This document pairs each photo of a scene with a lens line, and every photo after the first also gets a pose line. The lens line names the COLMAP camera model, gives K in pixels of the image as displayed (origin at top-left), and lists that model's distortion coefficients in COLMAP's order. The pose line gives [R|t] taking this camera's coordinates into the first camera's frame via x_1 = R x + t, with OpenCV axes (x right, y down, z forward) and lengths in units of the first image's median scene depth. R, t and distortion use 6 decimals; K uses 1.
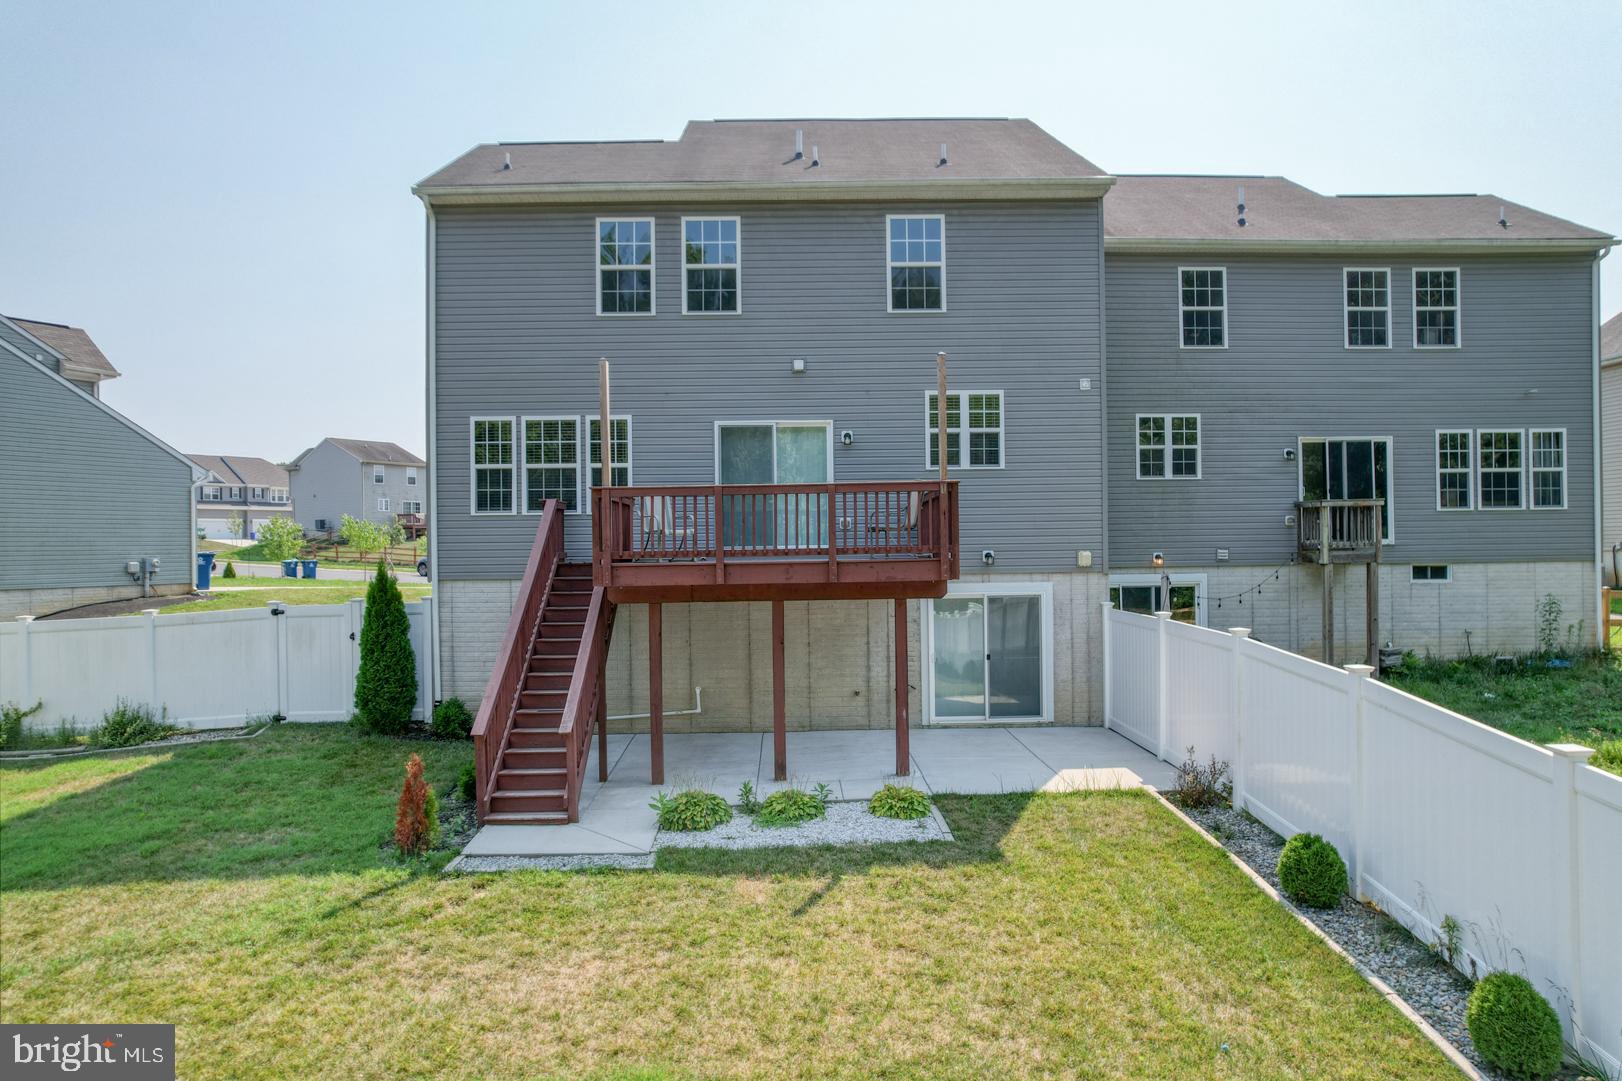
lens RADIAL K [[1031.9, 0, 818.8], [0, 1031.9, 571.2], [0, 0, 1]] dist [-0.081448, 0.061670]
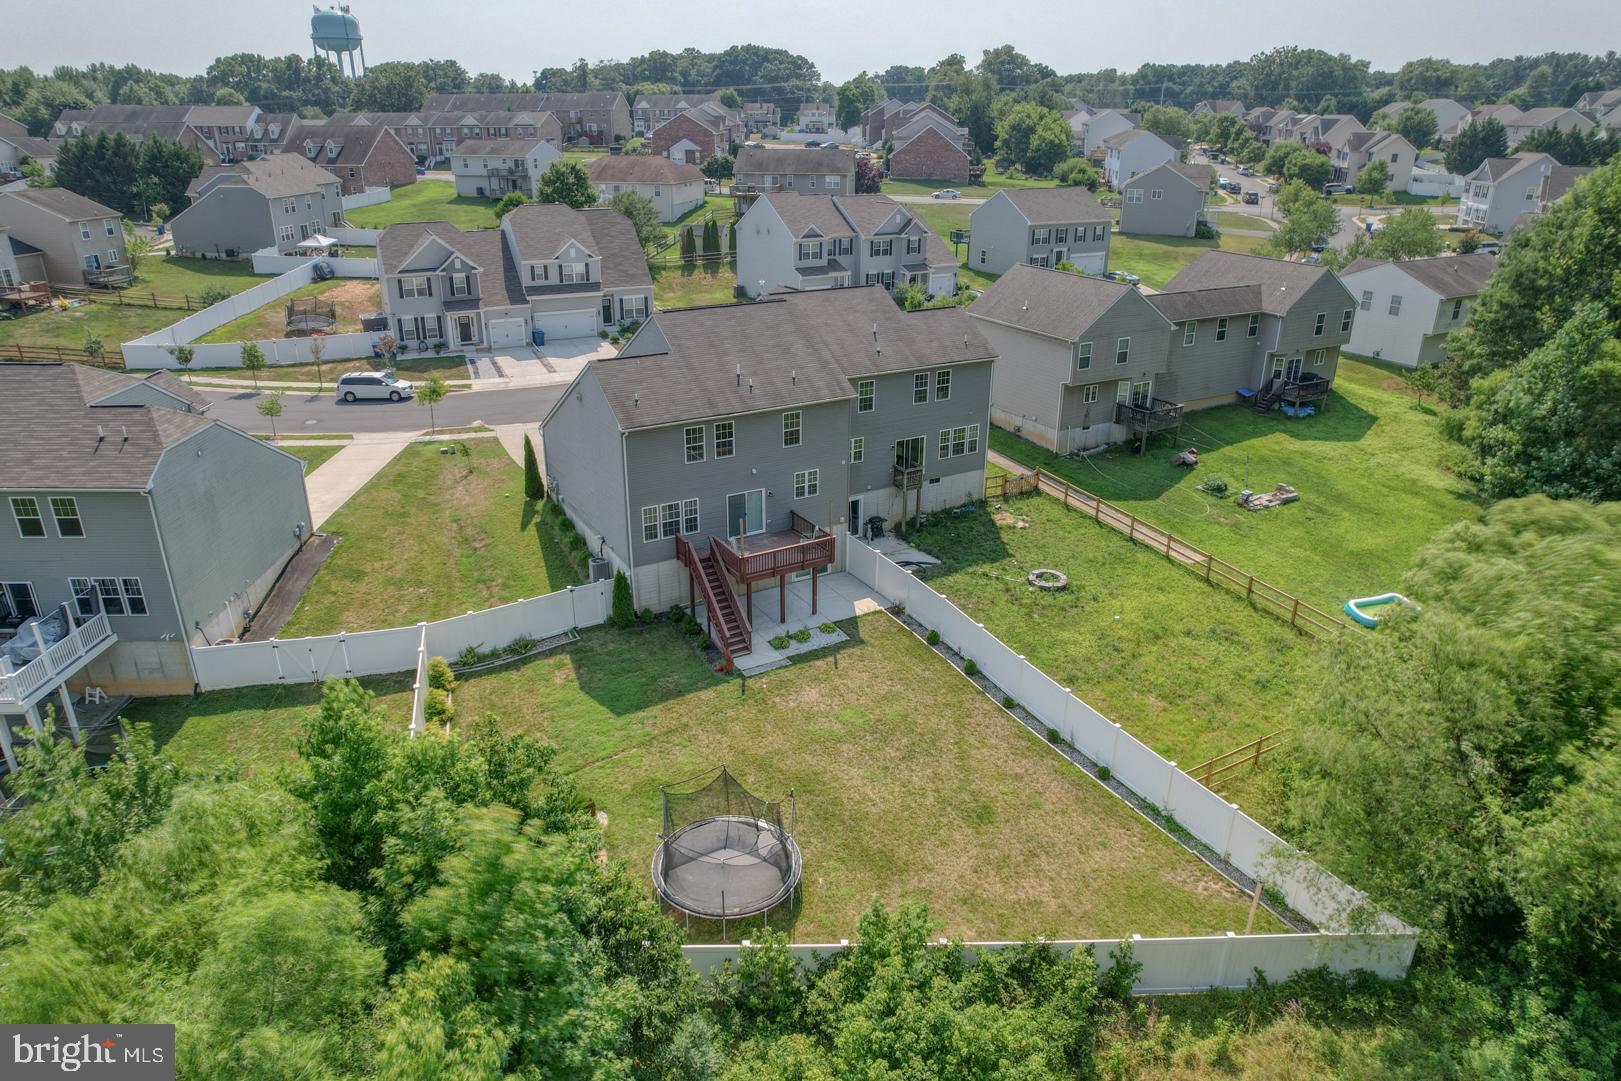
lens RADIAL K [[1033.3, 0, 810.5], [0, 1033.3, 540.5], [0, 0, 1]] dist [-0.032774, 0.000147]
pose [[0.875064, -0.172672, 0.452157, -1.170324], [-0.007942, 0.928949, 0.370123, -1.051845], [-0.483941, -0.327473, 0.811519, -1.380913]]
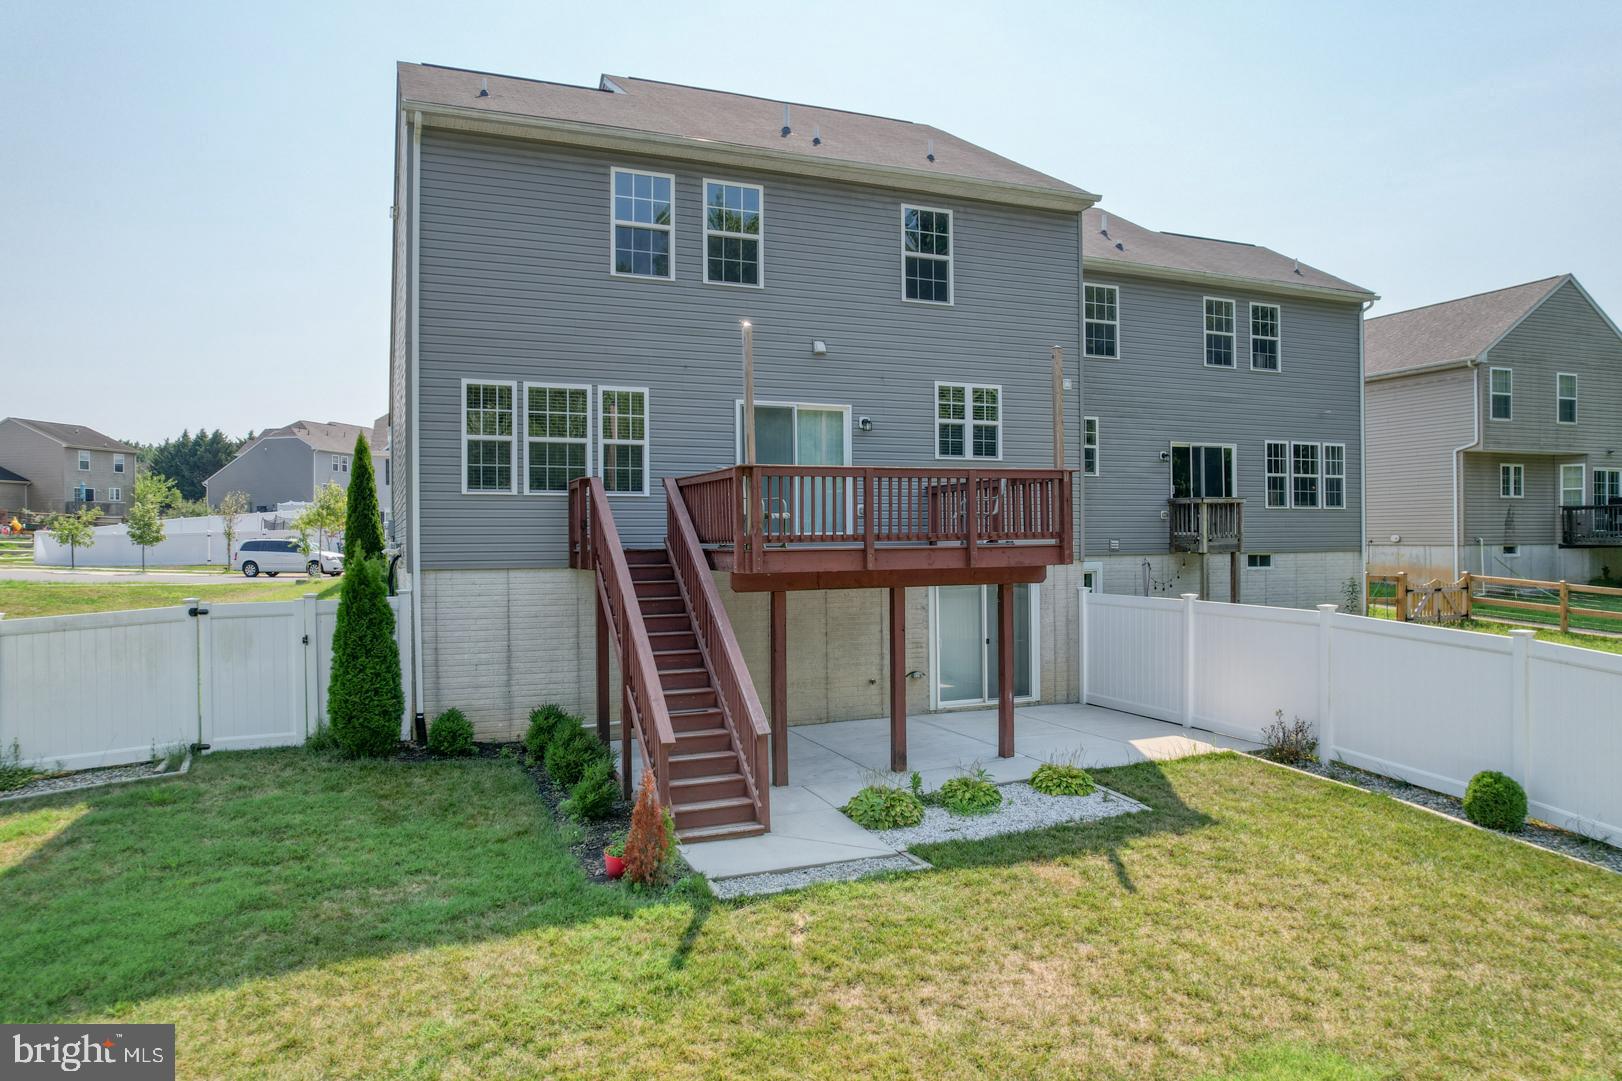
lens RADIAL K [[1033.0, 0, 807.7], [0, 1033.0, 568.1], [0, 0, 1]] dist [-0.089074, 0.076798]
pose [[0.931499, -0.004470, 0.363716, -0.383646], [0.004257, 0.999990, 0.001388, 0.007327], [-0.363719, 0.000256, 0.931509, 0.099249]]
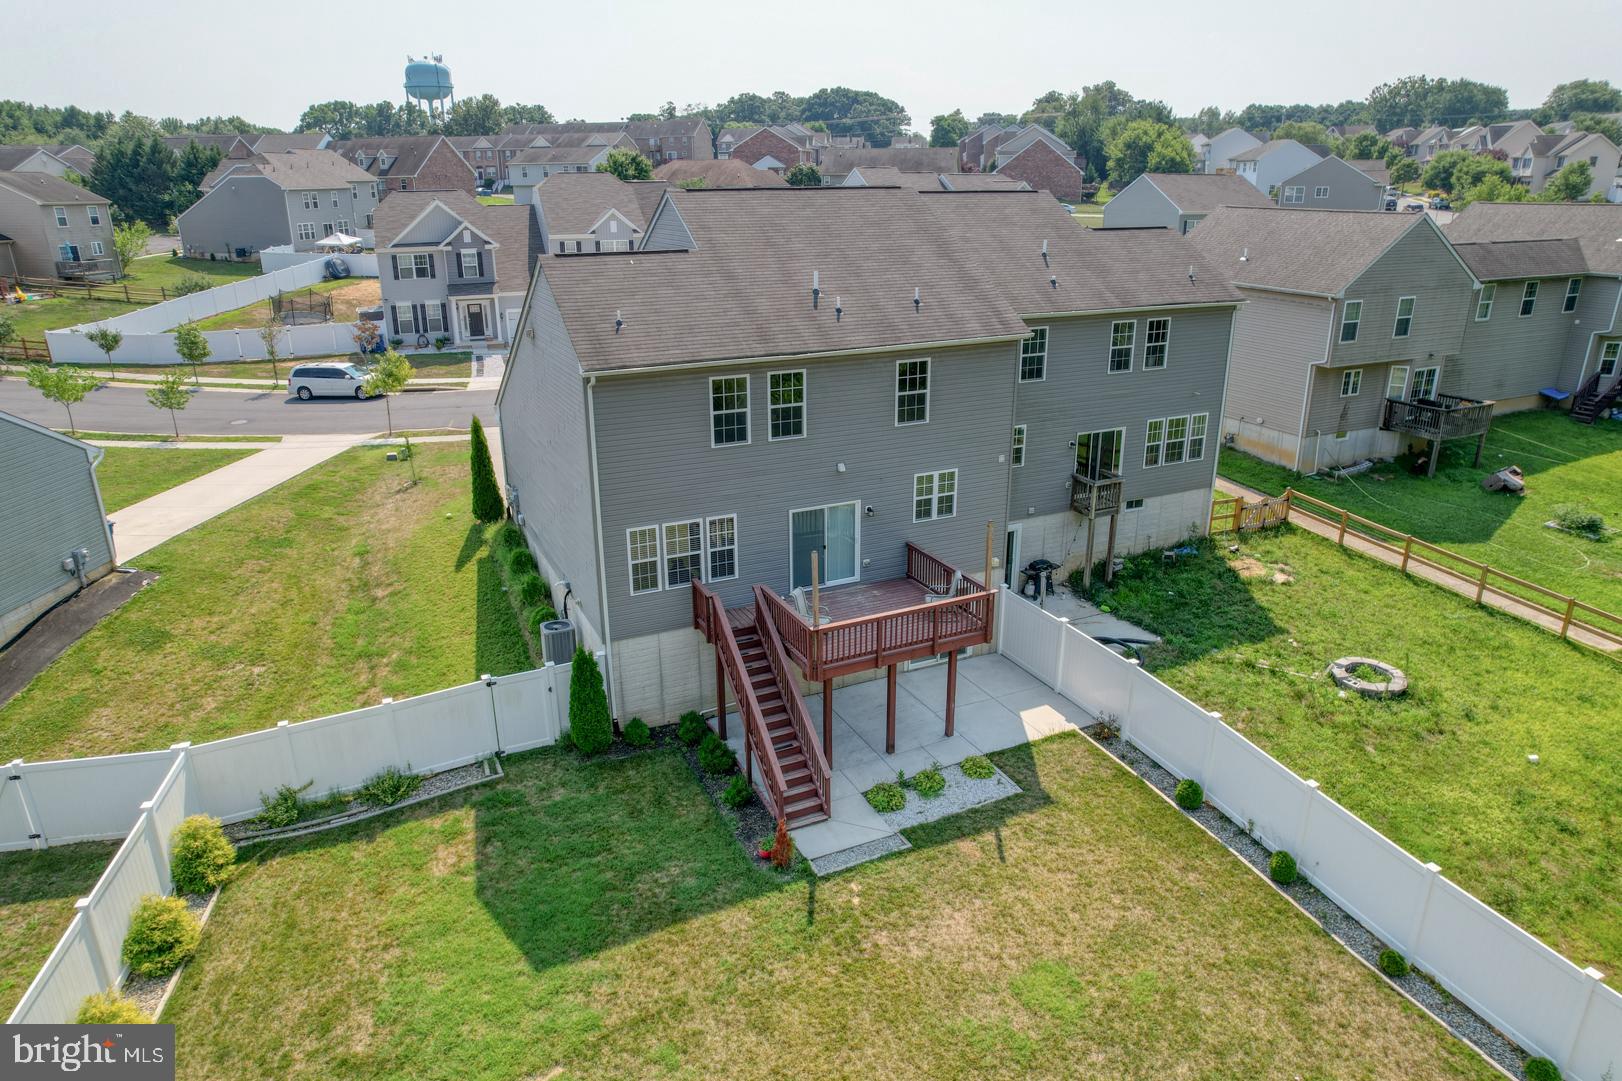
lens RADIAL K [[1026.6, 0, 811.0], [0, 1026.6, 540.5], [0, 0, 1]] dist [-0.073546, 0.055914]
pose [[0.910679, -0.132702, 0.391222, -0.654821], [0.001077, 0.947764, 0.318971, -0.572597], [-0.413114, -0.290059, 0.863251, -0.296655]]
